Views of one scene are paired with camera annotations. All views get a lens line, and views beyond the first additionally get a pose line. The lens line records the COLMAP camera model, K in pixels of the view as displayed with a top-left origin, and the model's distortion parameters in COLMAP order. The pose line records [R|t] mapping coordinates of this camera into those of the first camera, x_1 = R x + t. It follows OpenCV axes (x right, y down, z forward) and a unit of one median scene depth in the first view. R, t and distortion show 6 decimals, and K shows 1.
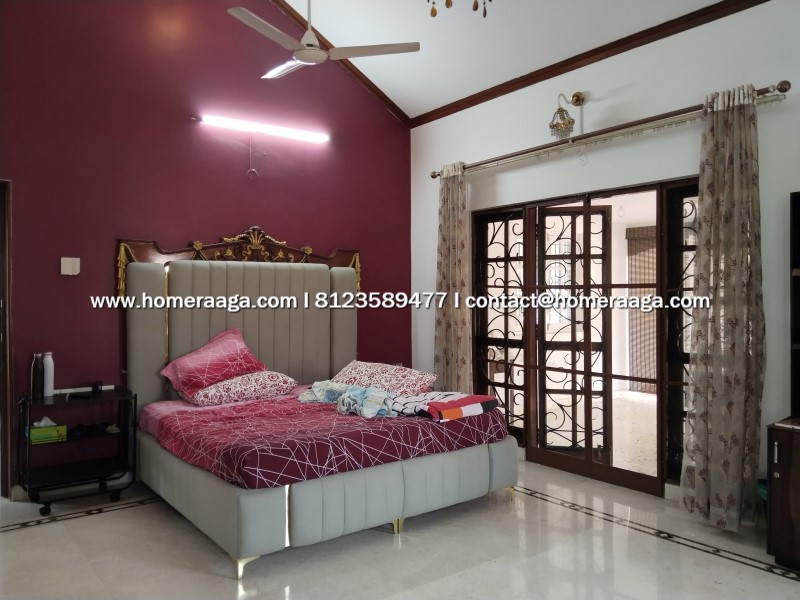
lens RADIAL K [[635.6, 0, 400.0], [0, 635.6, 300.0], [0, 0, 1]] dist [0.055297, -0.086823]
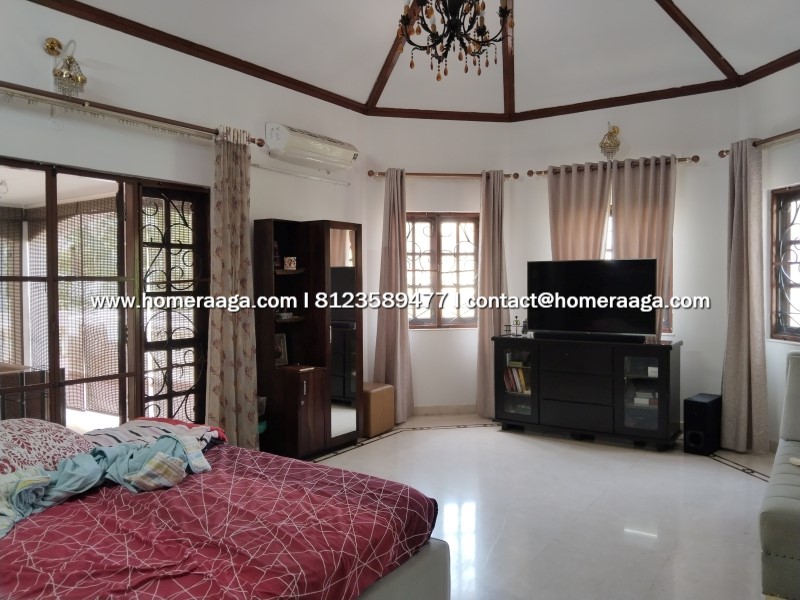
lens RADIAL K [[635.6, 0, 400.0], [0, 635.6, 300.0], [0, 0, 1]] dist [0.055297, -0.086823]
pose [[-0.319948, -0.020709, 0.947209, -0.732581], [0.016824, 0.999479, 0.027535, -0.009692], [-0.947286, 0.024746, -0.319433, 0.974599]]
